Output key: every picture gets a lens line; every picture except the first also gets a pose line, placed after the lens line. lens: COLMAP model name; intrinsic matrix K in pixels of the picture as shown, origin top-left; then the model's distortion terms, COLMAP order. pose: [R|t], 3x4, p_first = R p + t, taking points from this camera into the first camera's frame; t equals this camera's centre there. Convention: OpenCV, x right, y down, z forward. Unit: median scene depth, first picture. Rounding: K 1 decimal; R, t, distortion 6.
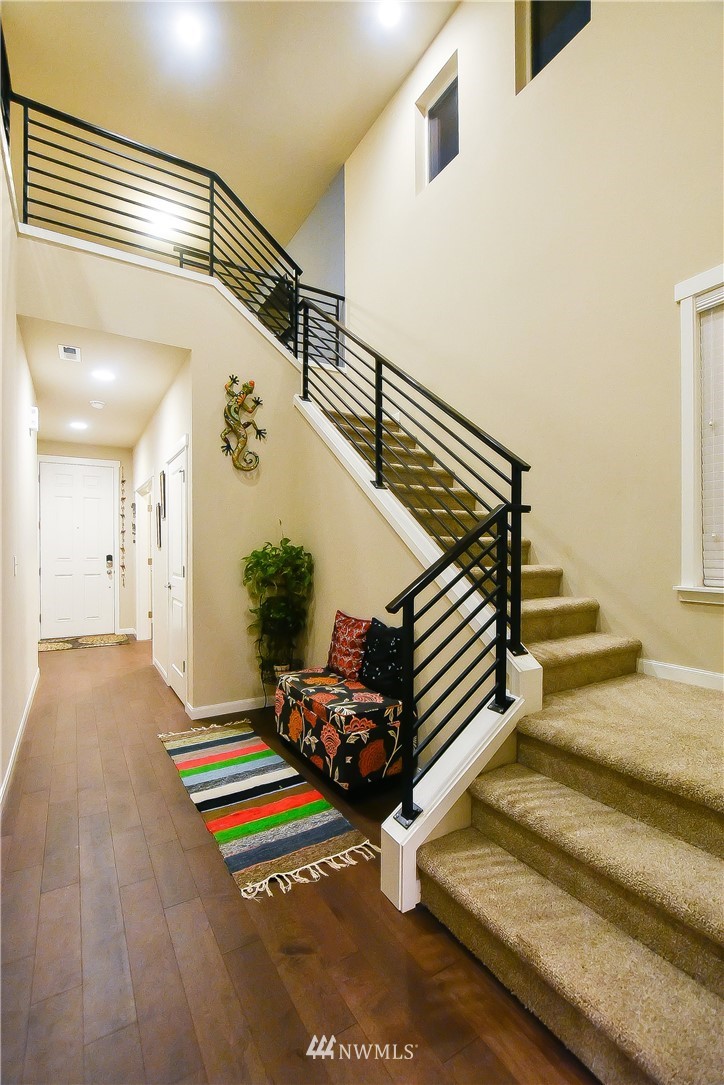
lens RADIAL K [[478.0, 0, 362.0], [0, 478.0, 542.5], [0, 0, 1]] dist [-0.018205, 0.000399]
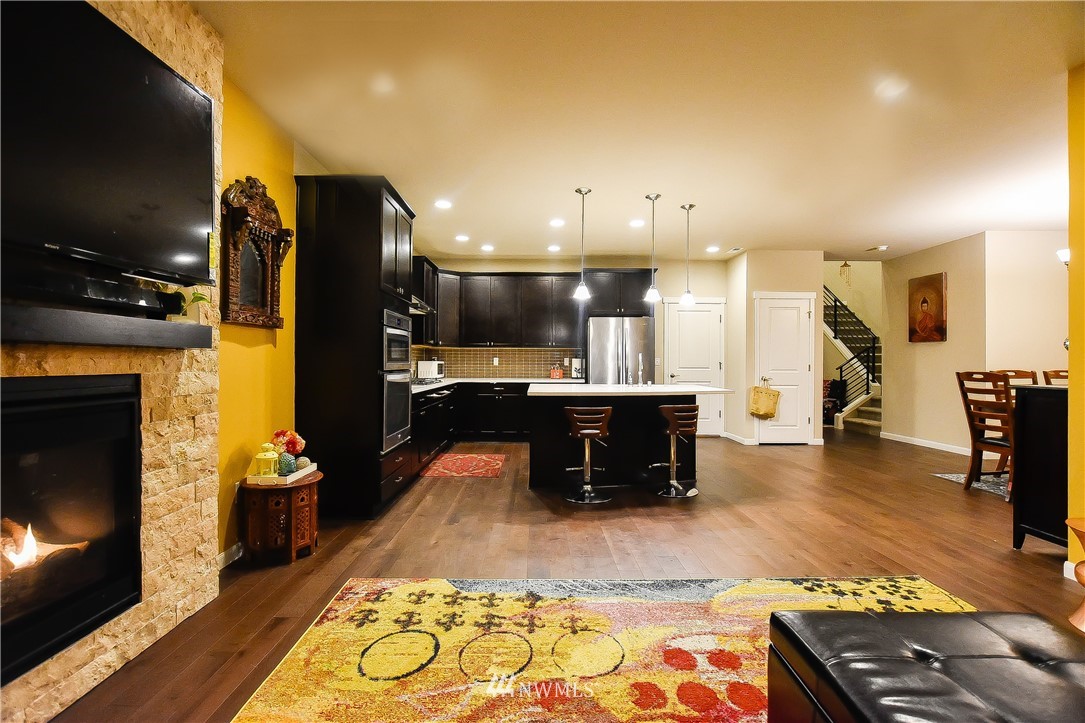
lens RADIAL K [[478.0, 0, 537.0], [0, 478.0, 362.8], [0, 0, 1]] dist [-0.018205, 0.000399]
pose [[0.859030, 0.006042, -0.511889, -0.081171], [-0.002177, 0.999964, 0.008150, 0.042075], [0.511920, -0.005887, 0.859013, -4.077744]]
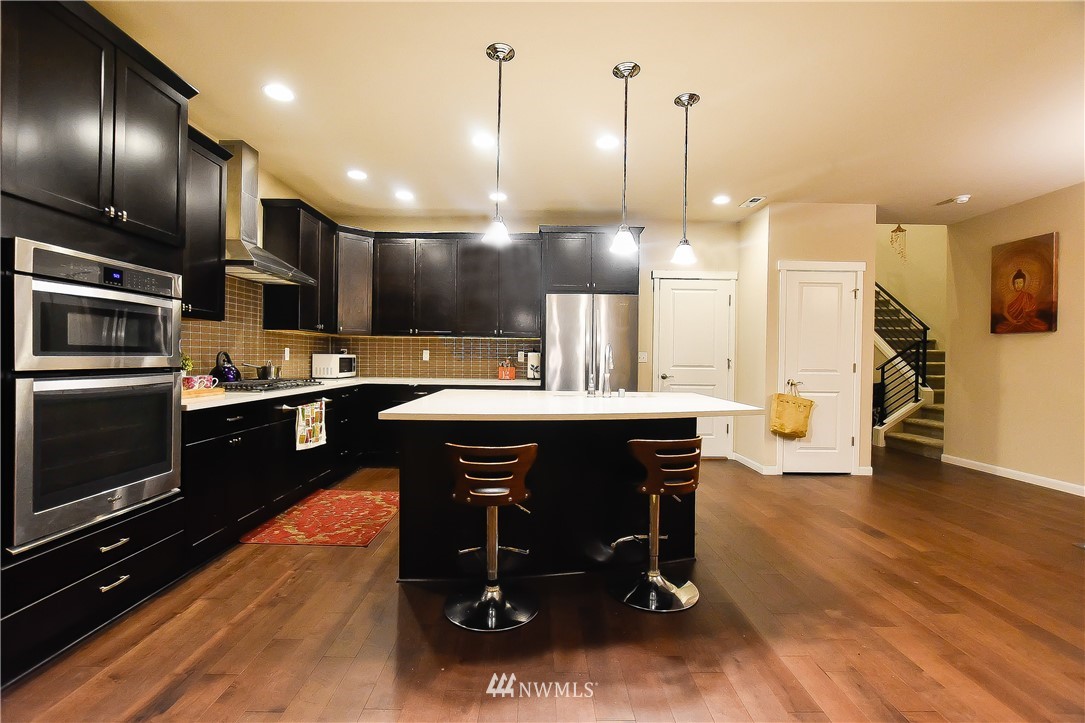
lens RADIAL K [[478.0, 0, 537.0], [0, 478.0, 362.8], [0, 0, 1]] dist [-0.018205, 0.000399]
pose [[0.859718, 0.018658, -0.510429, -0.300038], [-0.010576, 0.999769, 0.018731, 0.046387], [0.510660, -0.010706, 0.859716, -3.104622]]
